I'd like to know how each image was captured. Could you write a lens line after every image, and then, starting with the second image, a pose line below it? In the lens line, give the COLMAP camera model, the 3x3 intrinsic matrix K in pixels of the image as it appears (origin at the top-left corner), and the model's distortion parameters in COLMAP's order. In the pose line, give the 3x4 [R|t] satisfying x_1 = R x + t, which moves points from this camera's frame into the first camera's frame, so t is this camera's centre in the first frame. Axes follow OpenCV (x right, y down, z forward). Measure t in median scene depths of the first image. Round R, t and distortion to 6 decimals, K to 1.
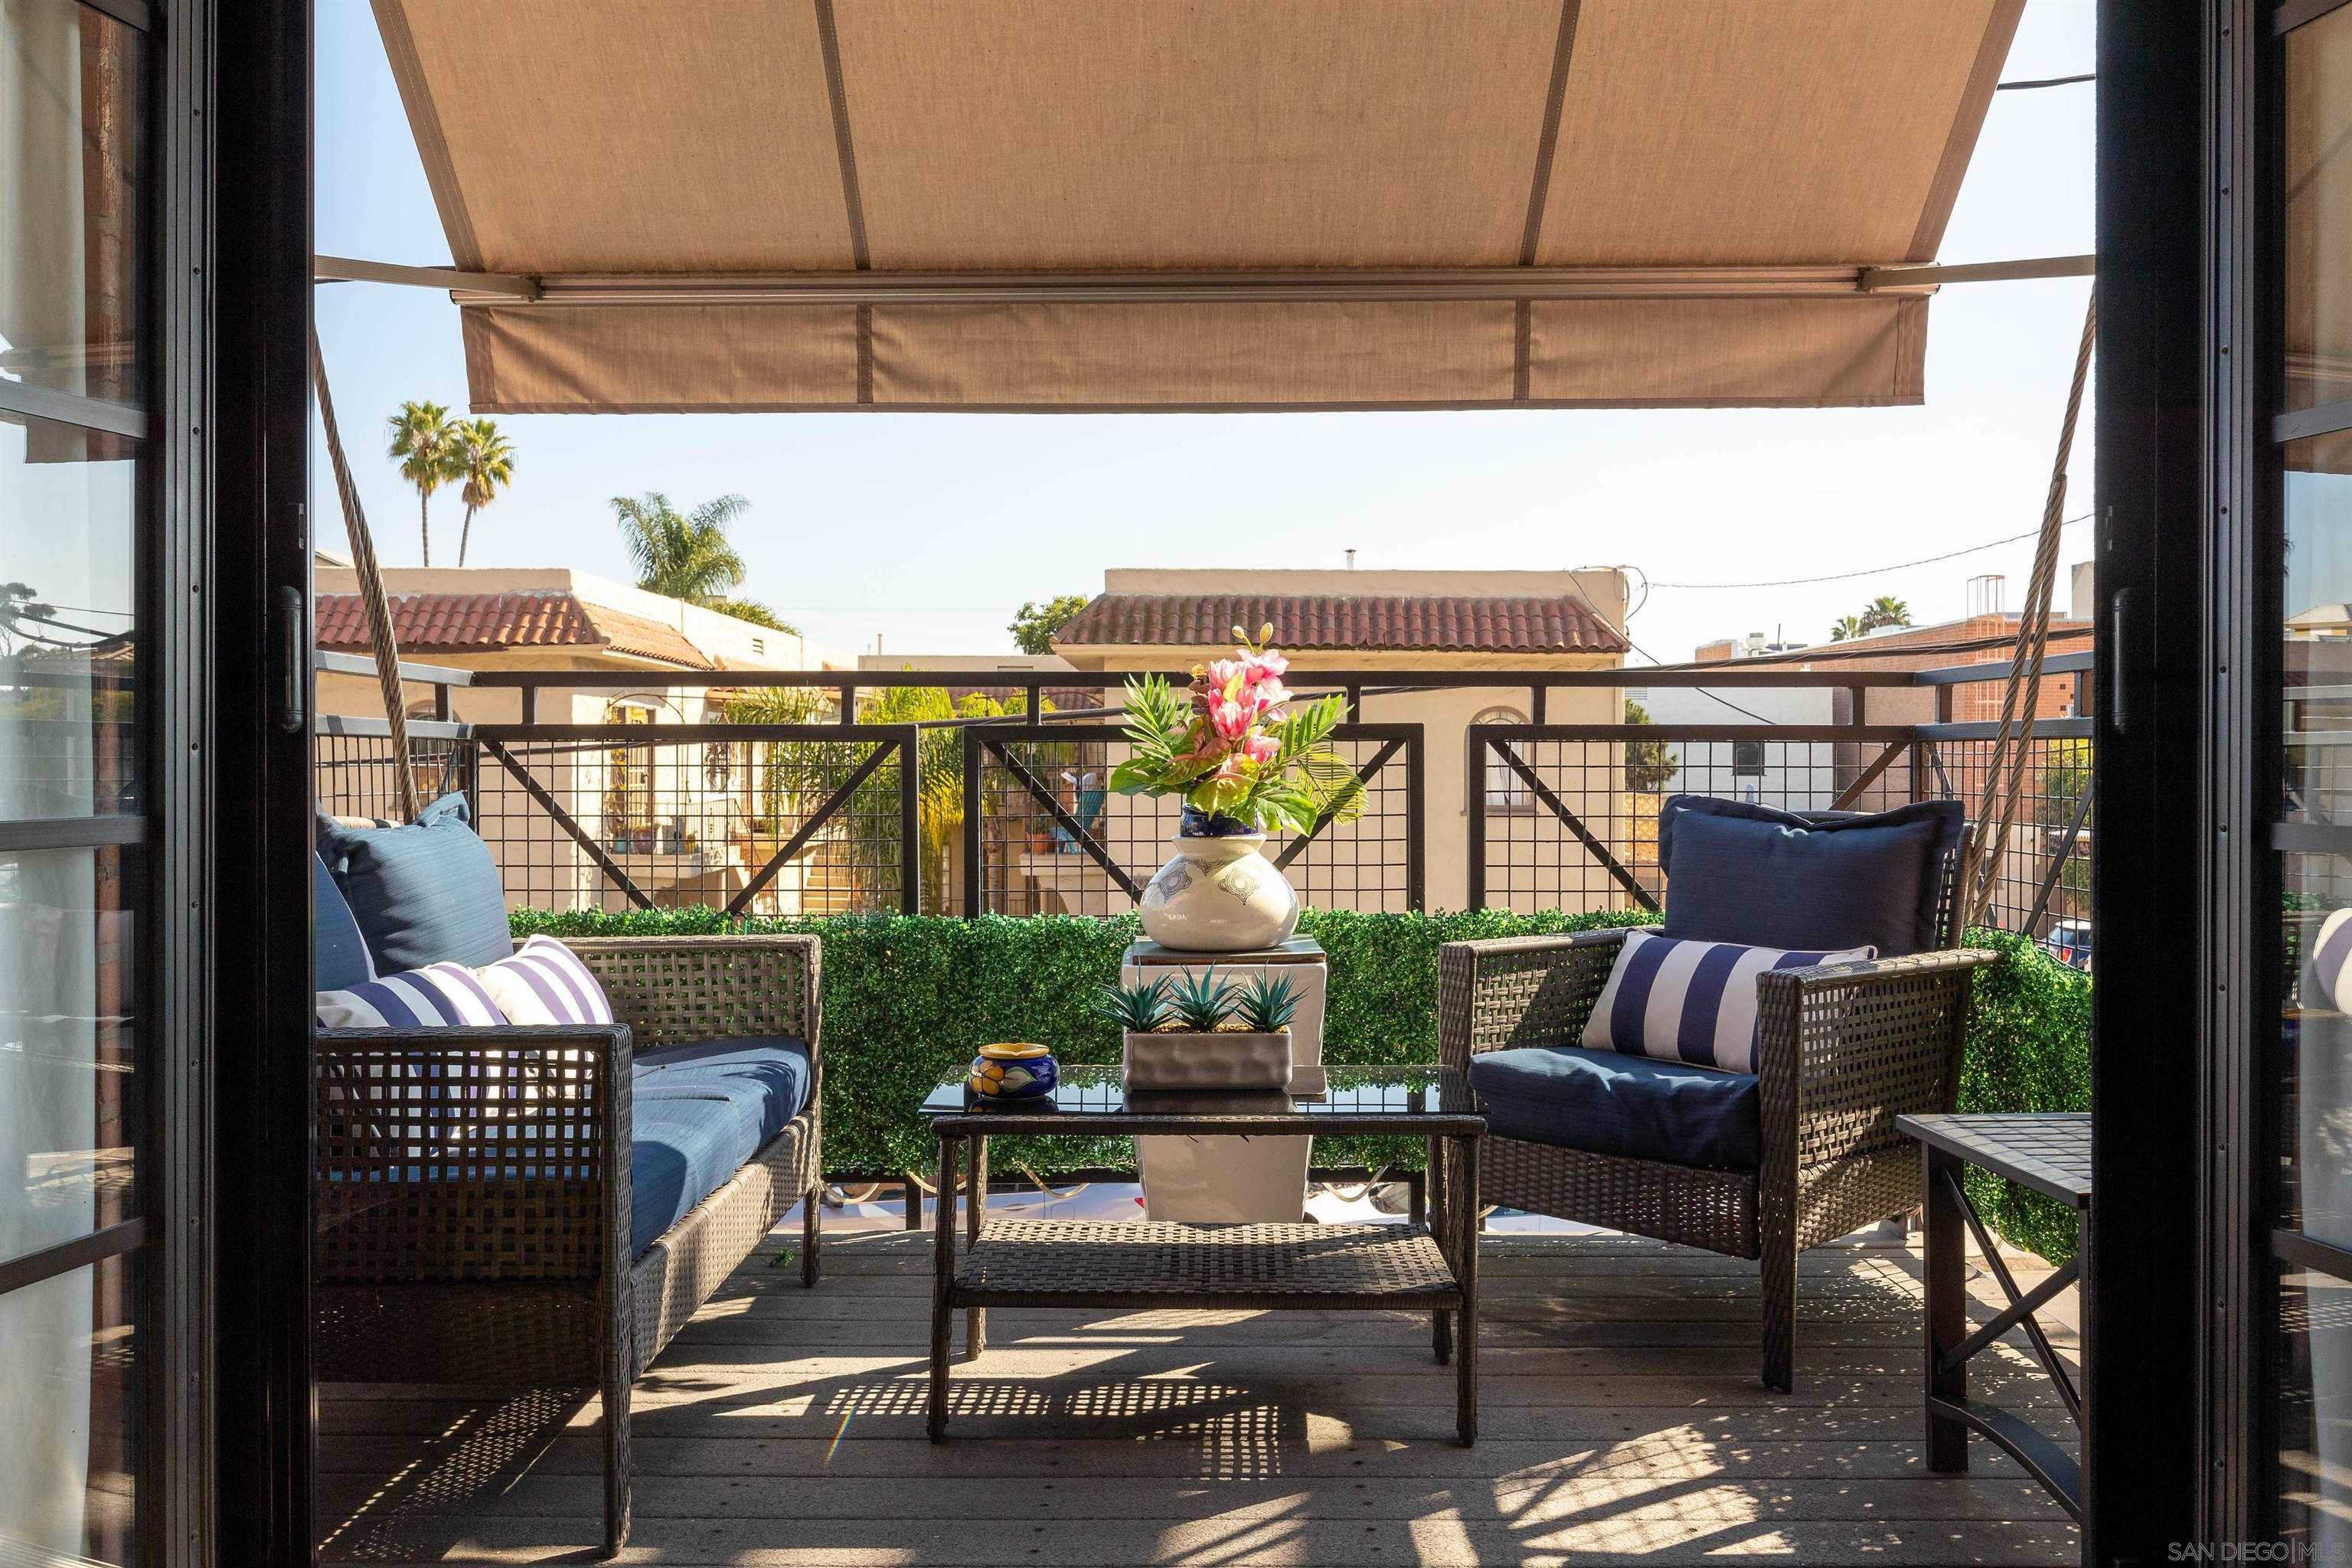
lens RADIAL K [[1958.9, 0, 1174.4], [0, 1958.9, 783.9], [0, 0, 1]] dist [0.001010, 0.000188]
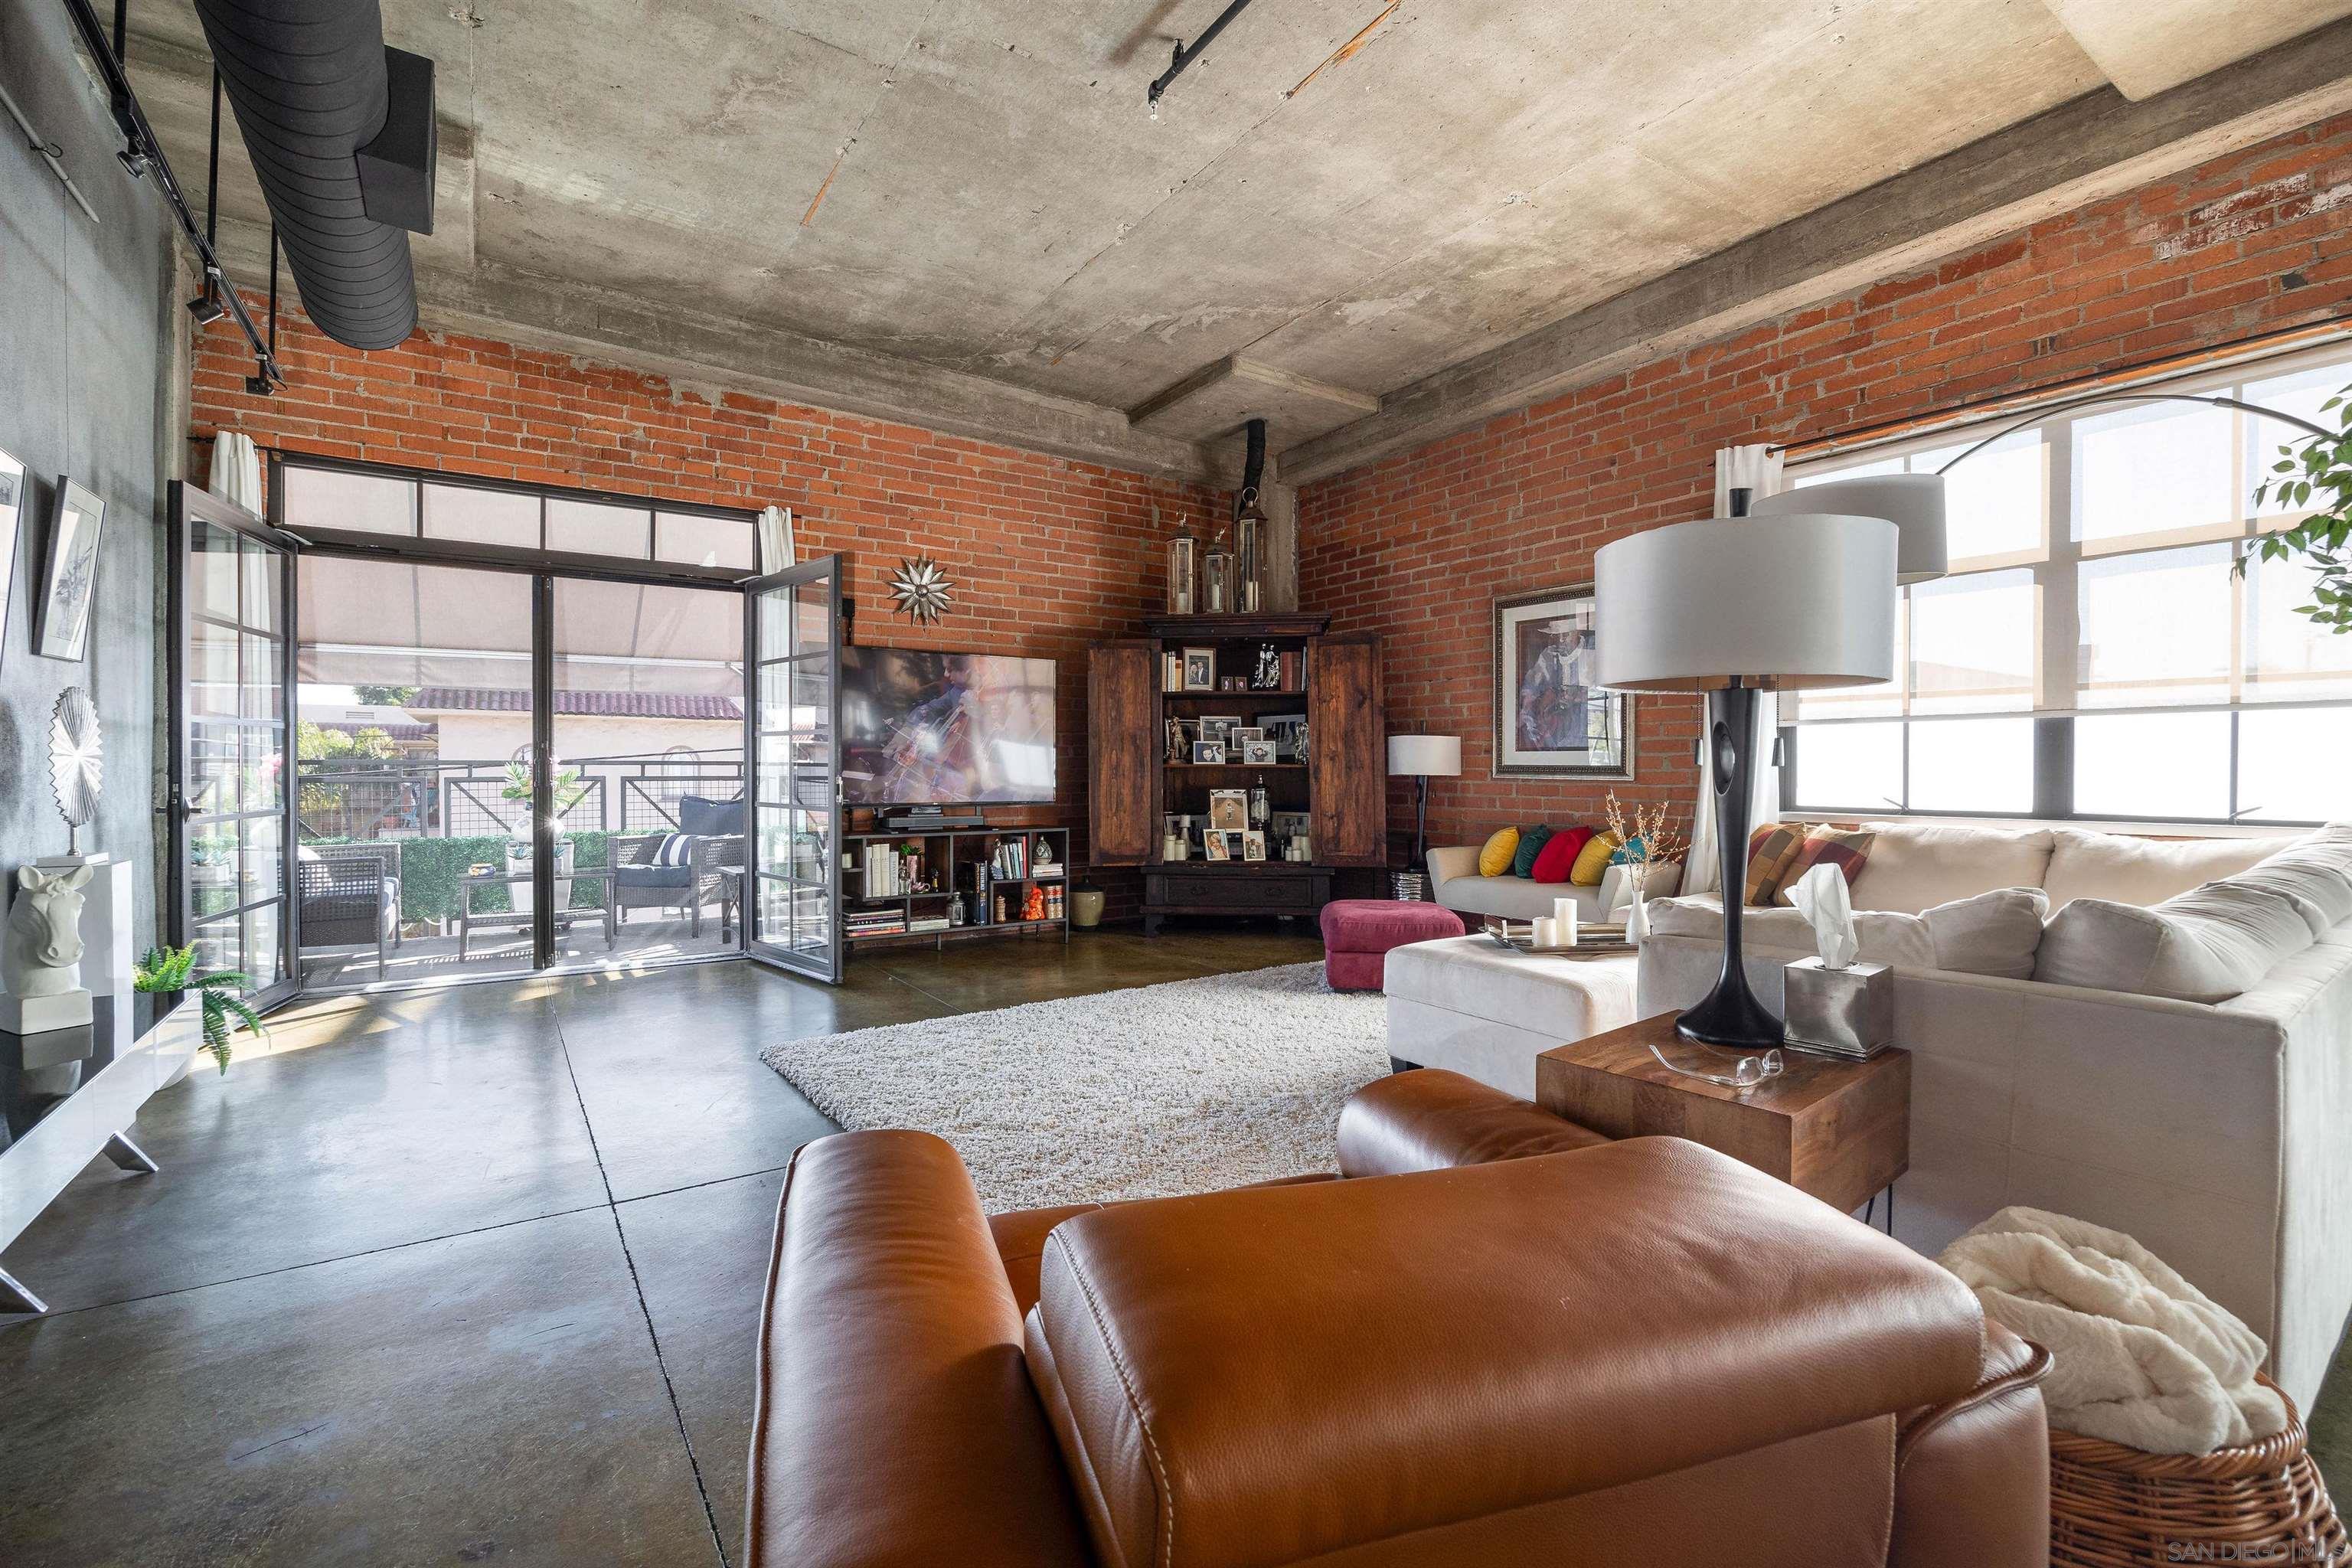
lens RADIAL K [[1120.6, 0, 1180.0], [0, 1120.6, 786.0], [0, 0, 1]] dist [-0.003083, 0.000035]
pose [[0.844259, -0.009535, 0.535851, -0.074423], [0.006994, 0.999953, 0.006773, -0.019800], [-0.535890, -0.001970, 0.844285, -1.193999]]
